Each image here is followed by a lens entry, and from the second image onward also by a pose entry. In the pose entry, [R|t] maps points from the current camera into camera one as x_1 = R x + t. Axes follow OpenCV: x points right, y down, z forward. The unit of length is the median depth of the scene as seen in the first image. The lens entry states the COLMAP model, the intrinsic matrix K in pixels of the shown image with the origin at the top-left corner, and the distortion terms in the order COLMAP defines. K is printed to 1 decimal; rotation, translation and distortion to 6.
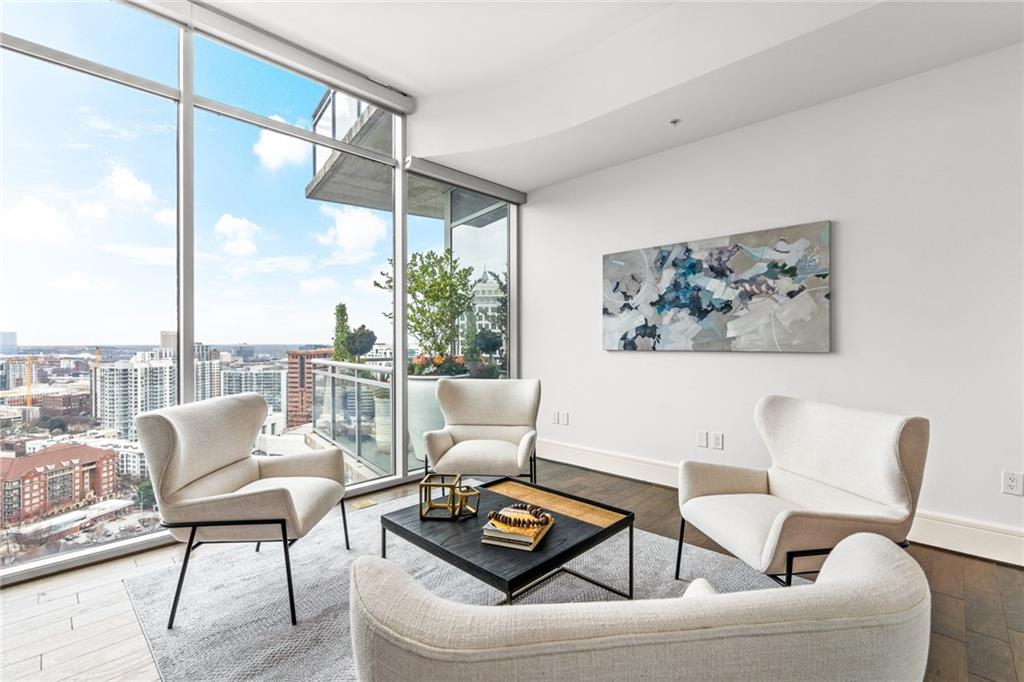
lens RADIAL K [[467.1, 0, 524.6], [0, 467.1, 328.9], [0, 0, 1]] dist [0.007449, -0.001282]
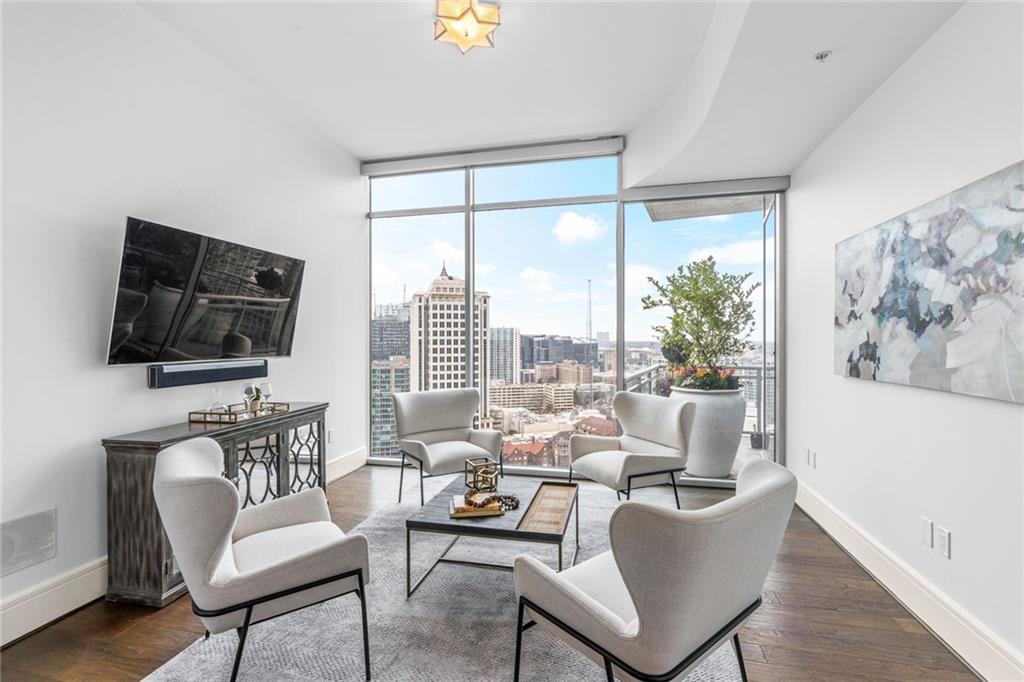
lens RADIAL K [[467.1, 0, 505.0], [0, 467.1, 311.3], [0, 0, 1]] dist [0.007449, -0.001282]
pose [[0.503177, -0.048095, -0.862844, 0.620240], [0.019417, 0.998827, -0.044351, -0.035217], [0.863965, 0.005562, 0.503521, 0.212460]]
